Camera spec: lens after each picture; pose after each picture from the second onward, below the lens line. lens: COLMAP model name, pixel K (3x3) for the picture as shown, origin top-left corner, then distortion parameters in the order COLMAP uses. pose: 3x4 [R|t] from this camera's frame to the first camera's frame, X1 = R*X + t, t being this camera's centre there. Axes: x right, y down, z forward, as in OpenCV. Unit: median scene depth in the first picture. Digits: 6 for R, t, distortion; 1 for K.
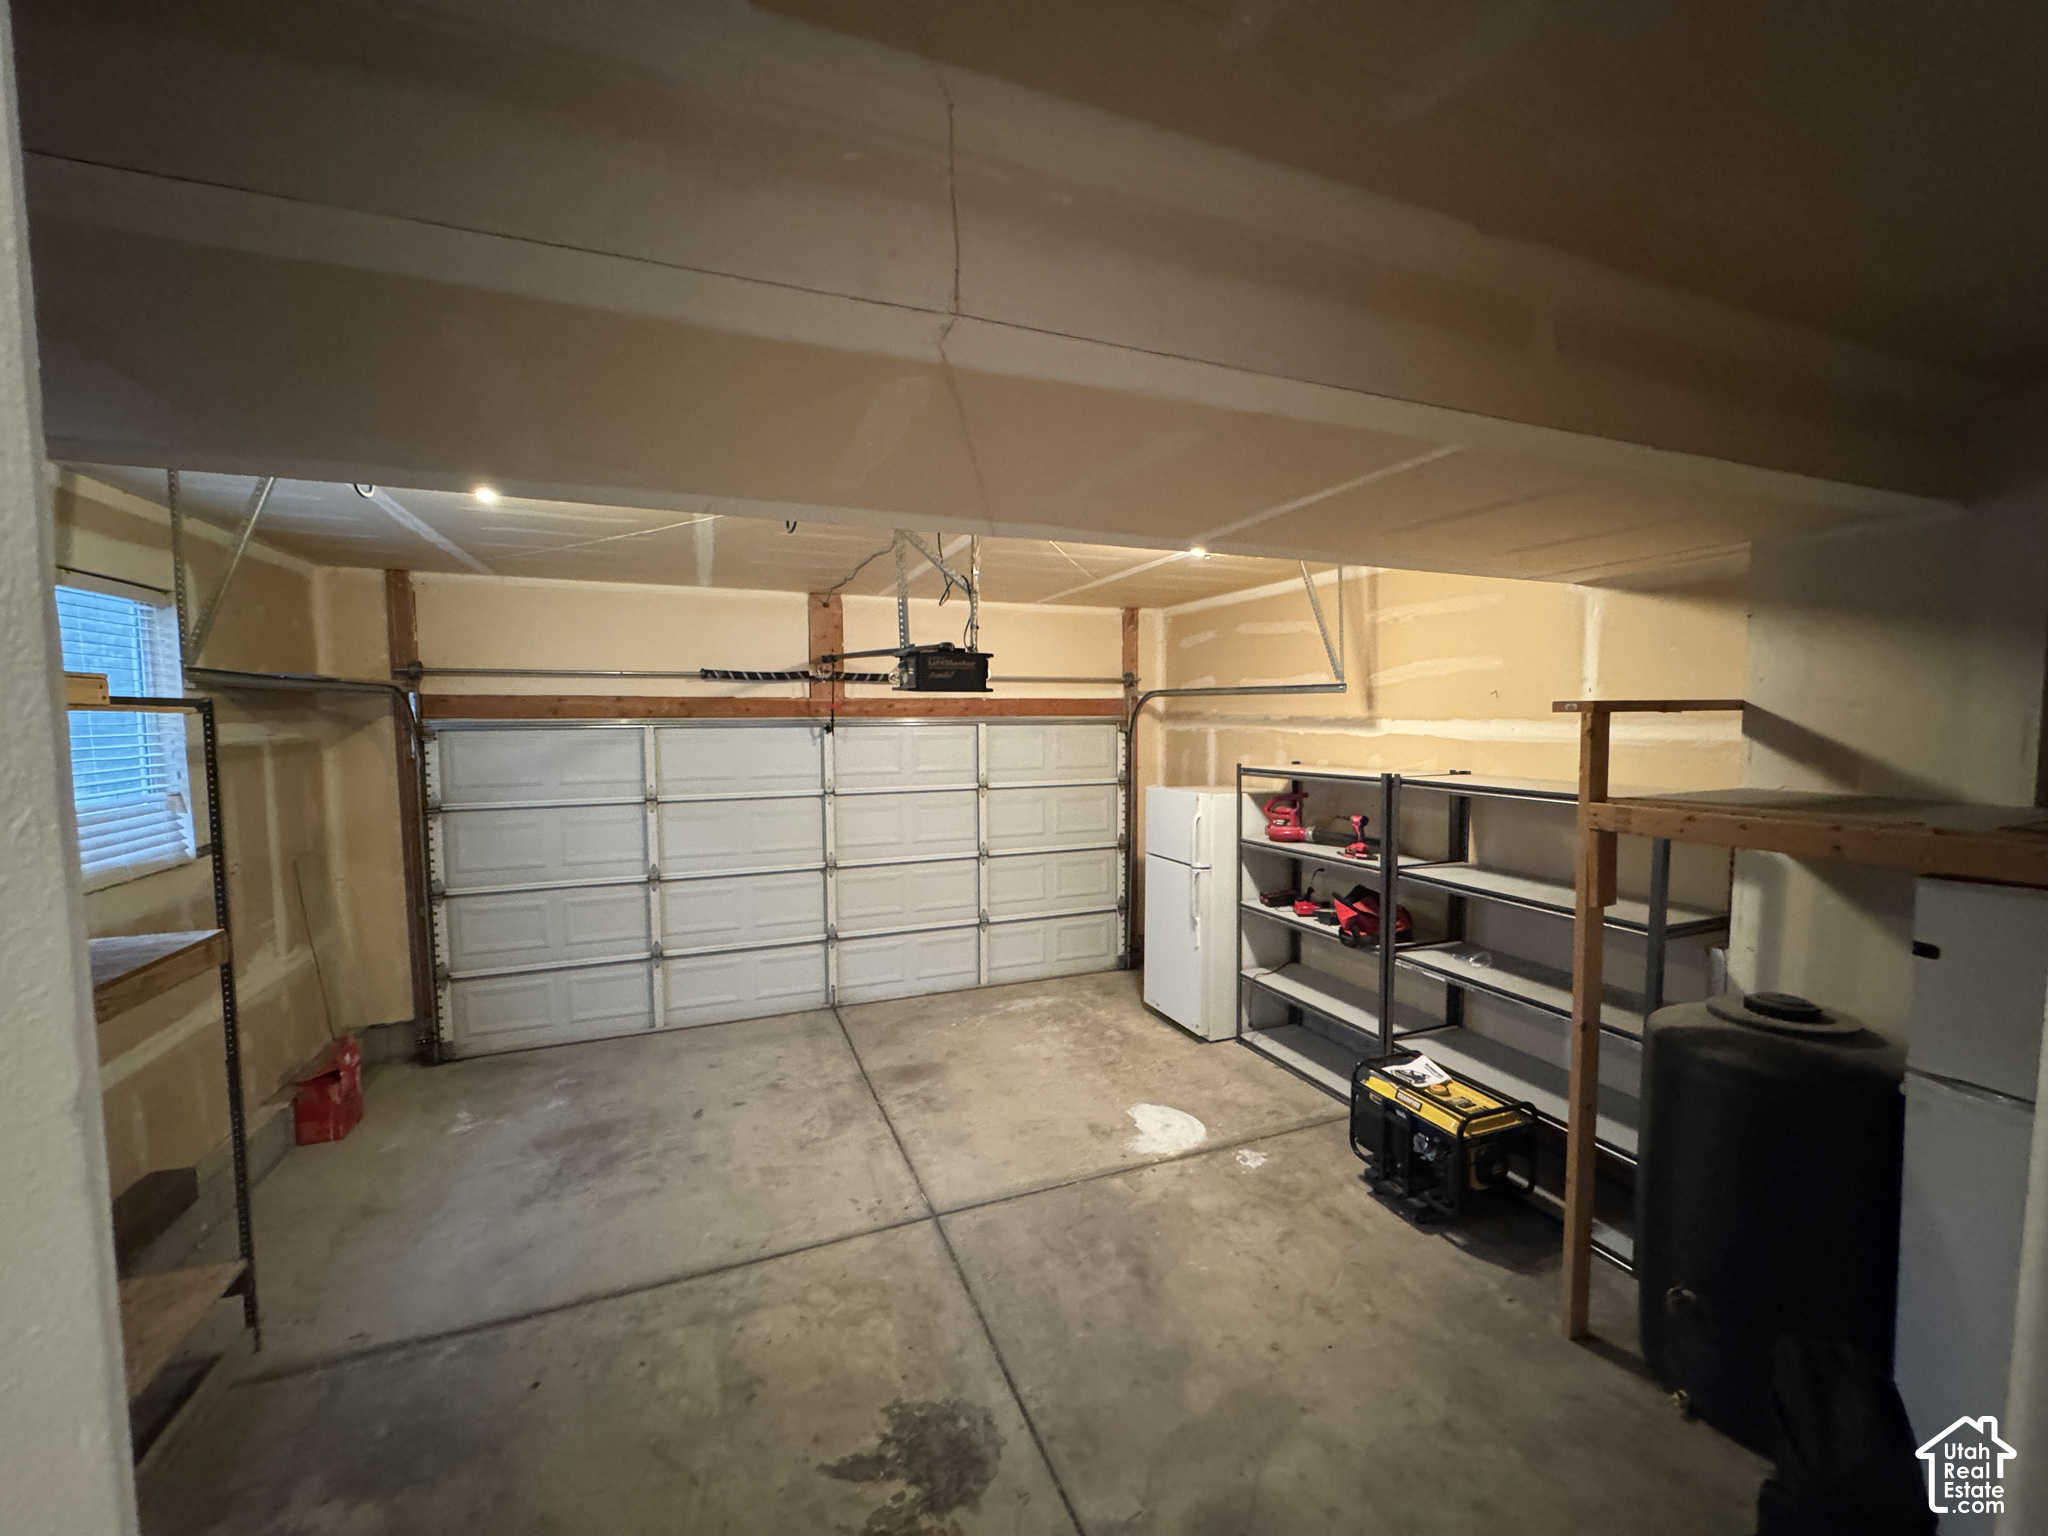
lens RADIAL K [[814.4, 0, 1027.3], [0, 814.4, 768.4], [0, 0, 1]] dist [-0.001121, 0.000512]
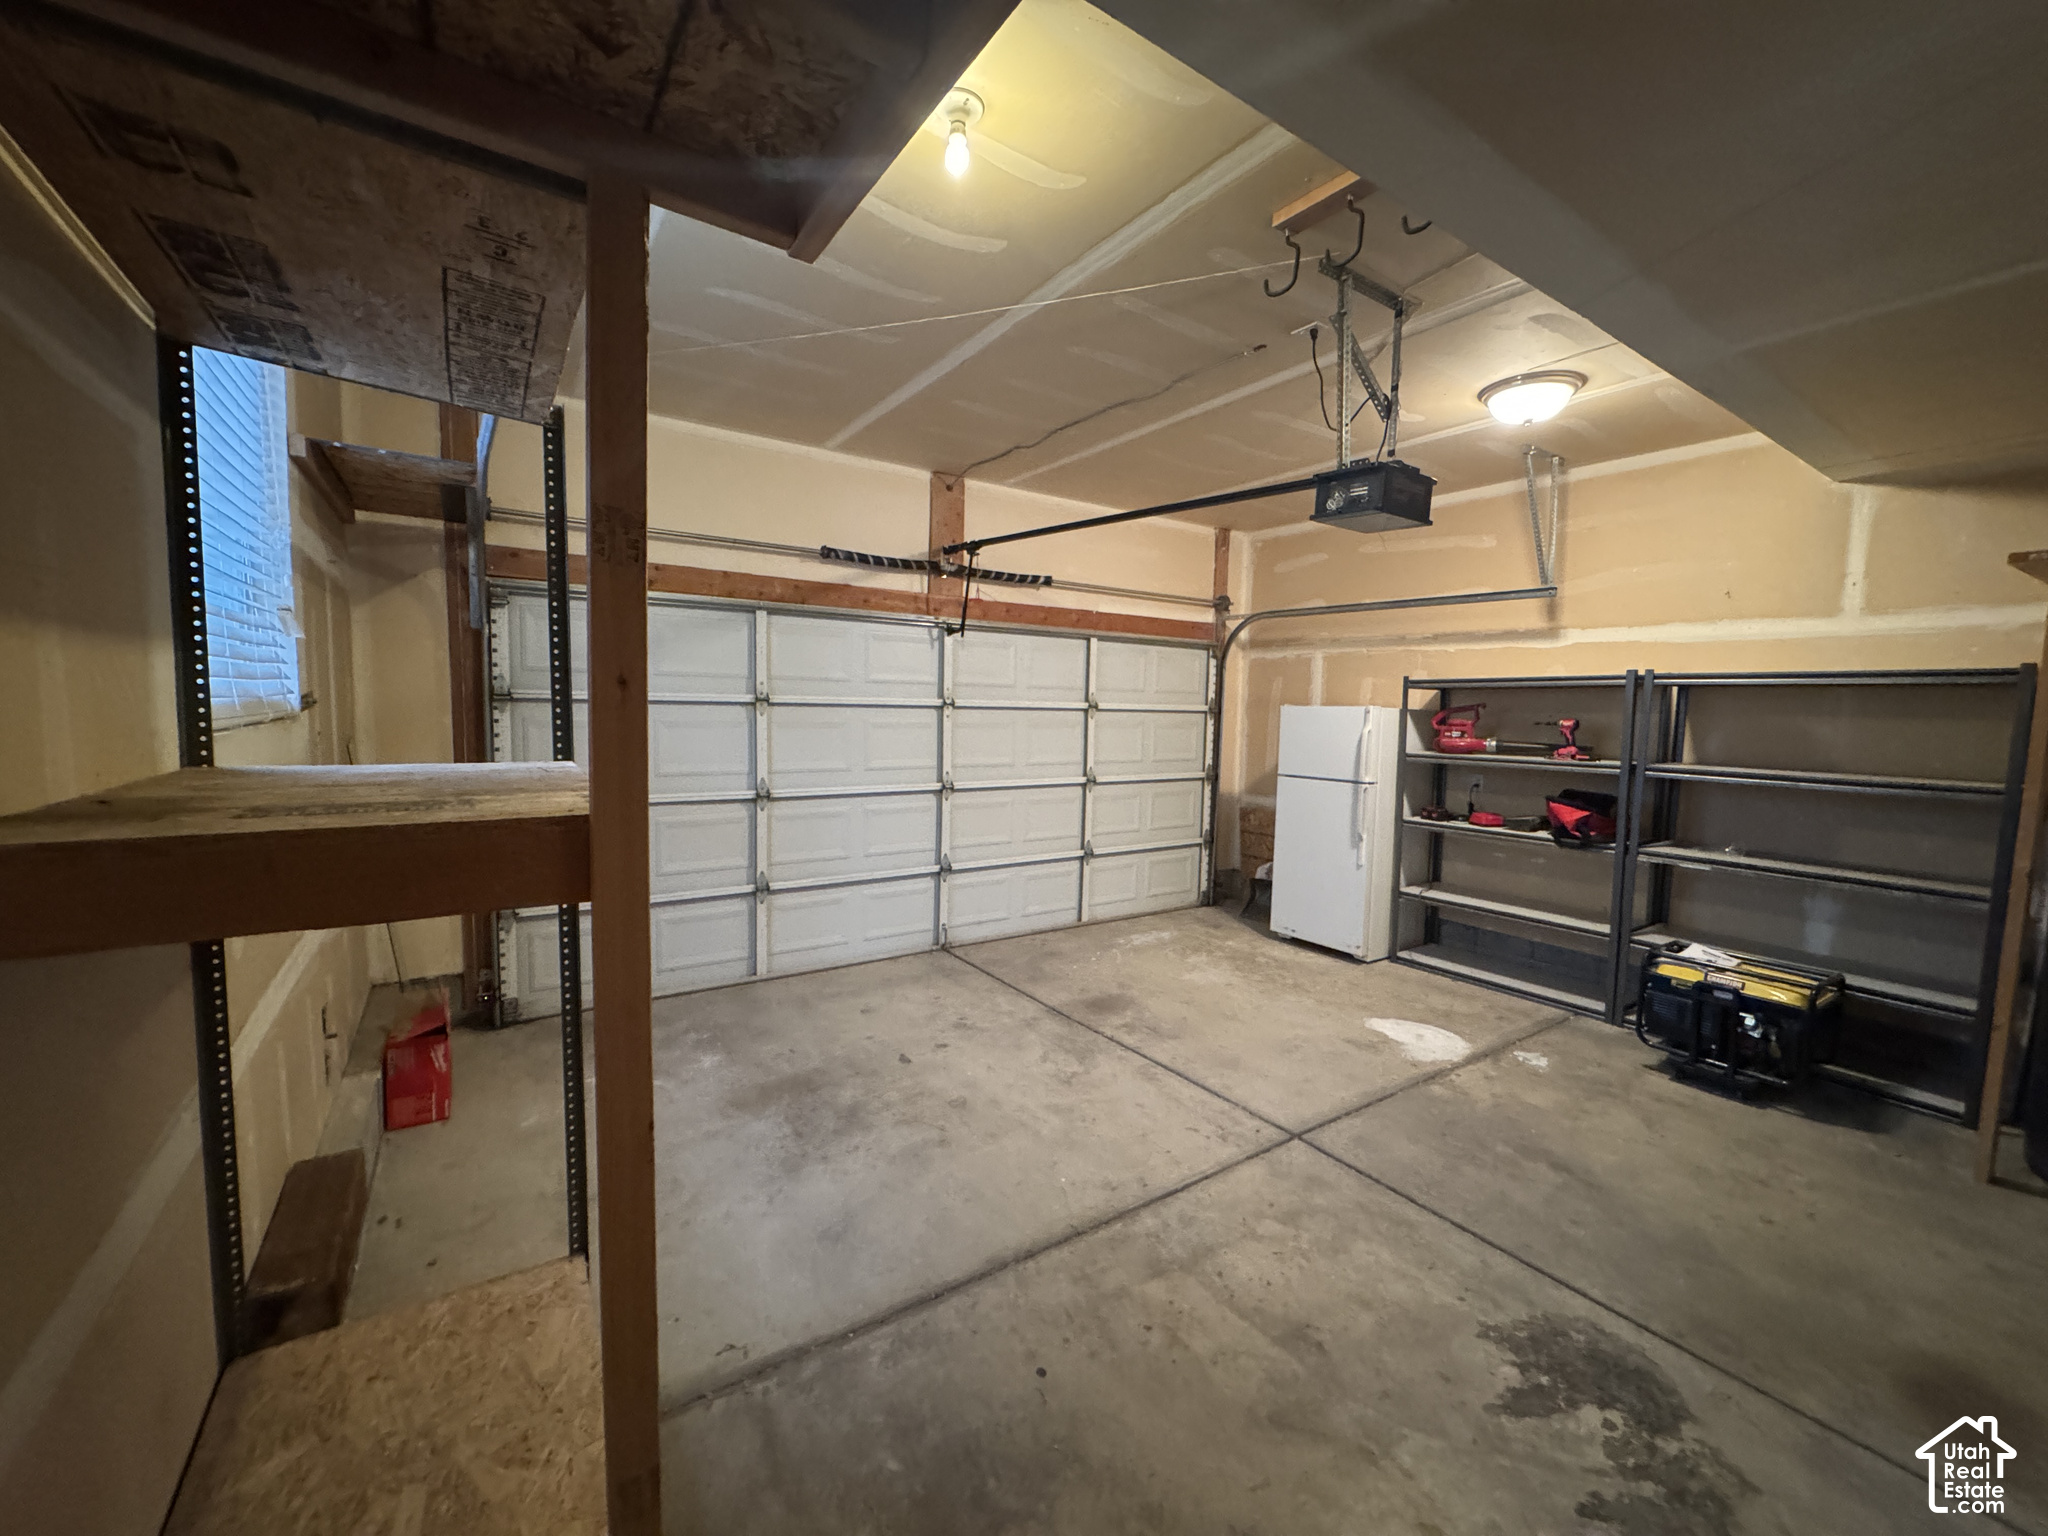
lens RADIAL K [[814.4, 0, 1024.3], [0, 814.4, 768.0], [0, 0, 1]] dist [-0.001121, 0.000512]
pose [[0.977290, 0.010288, 0.211657, -0.394002], [-0.013917, 0.999781, 0.015661, 0.095391], [-0.211449, -0.018251, 0.977219, 0.140899]]
